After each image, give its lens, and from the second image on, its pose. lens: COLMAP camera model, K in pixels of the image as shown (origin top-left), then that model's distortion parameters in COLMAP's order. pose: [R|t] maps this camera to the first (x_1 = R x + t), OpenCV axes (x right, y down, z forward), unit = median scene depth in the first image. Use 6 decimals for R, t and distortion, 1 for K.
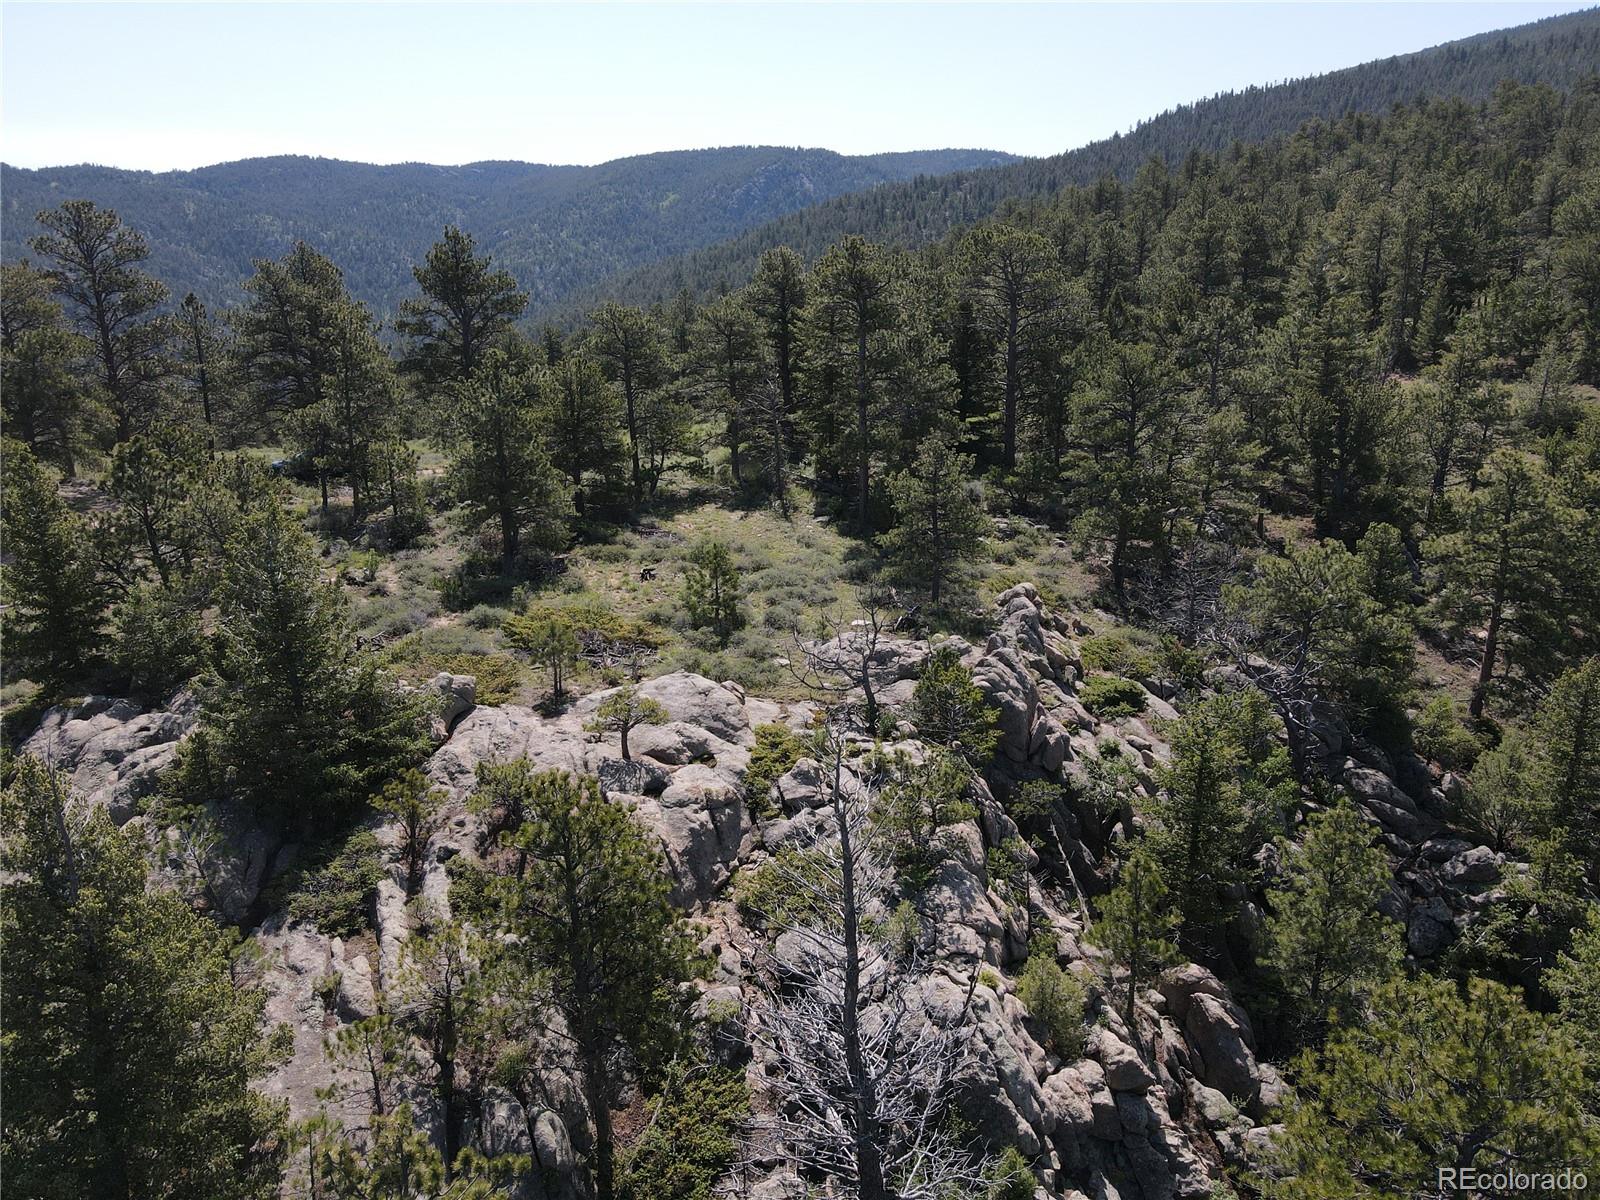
lens RADIAL K [[1174.4, 0, 802.2], [0, 1174.4, 598.4], [0, 0, 1]] dist [0.001477, 0.024568]
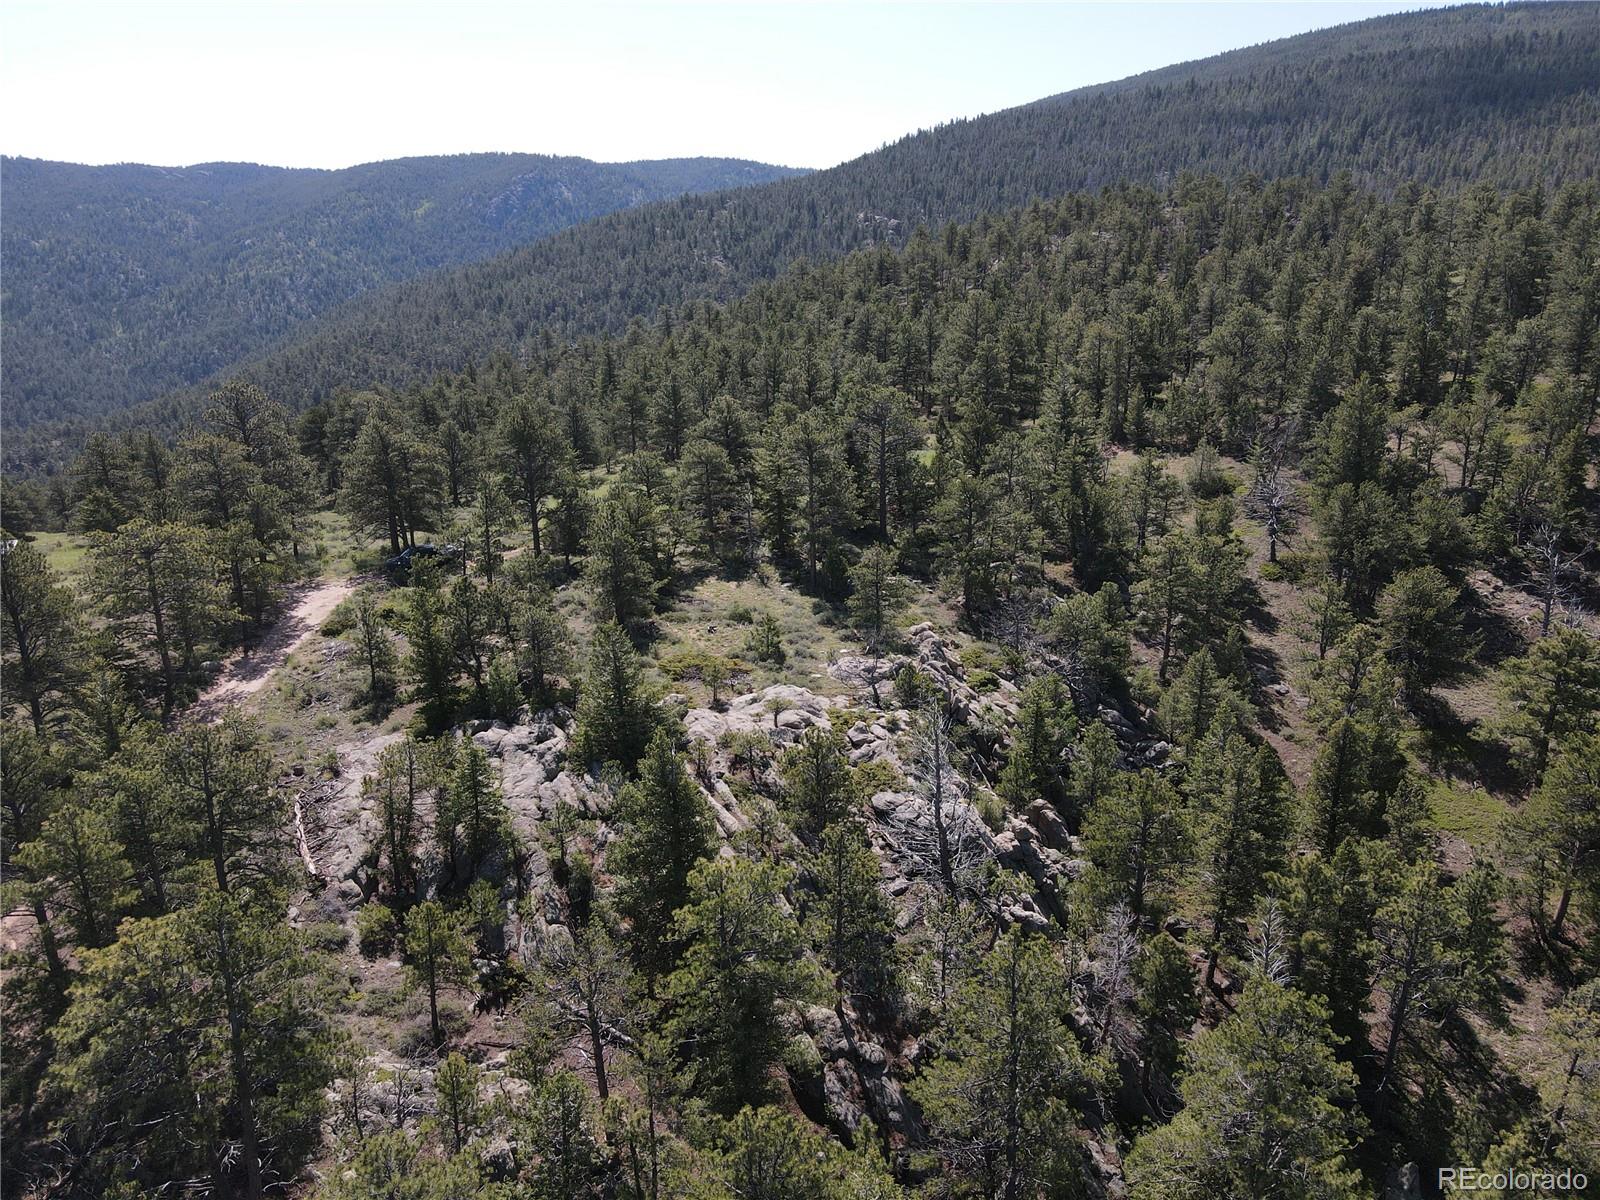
lens RADIAL K [[1174.4, 0, 797.9], [0, 1174.4, 598.2], [0, 0, 1]] dist [0.001477, 0.024568]
pose [[0.980491, -0.058031, 0.187803, -0.325627], [0.057867, 0.998304, 0.006358, -0.069541], [-0.187854, 0.004634, 0.982186, -0.699292]]
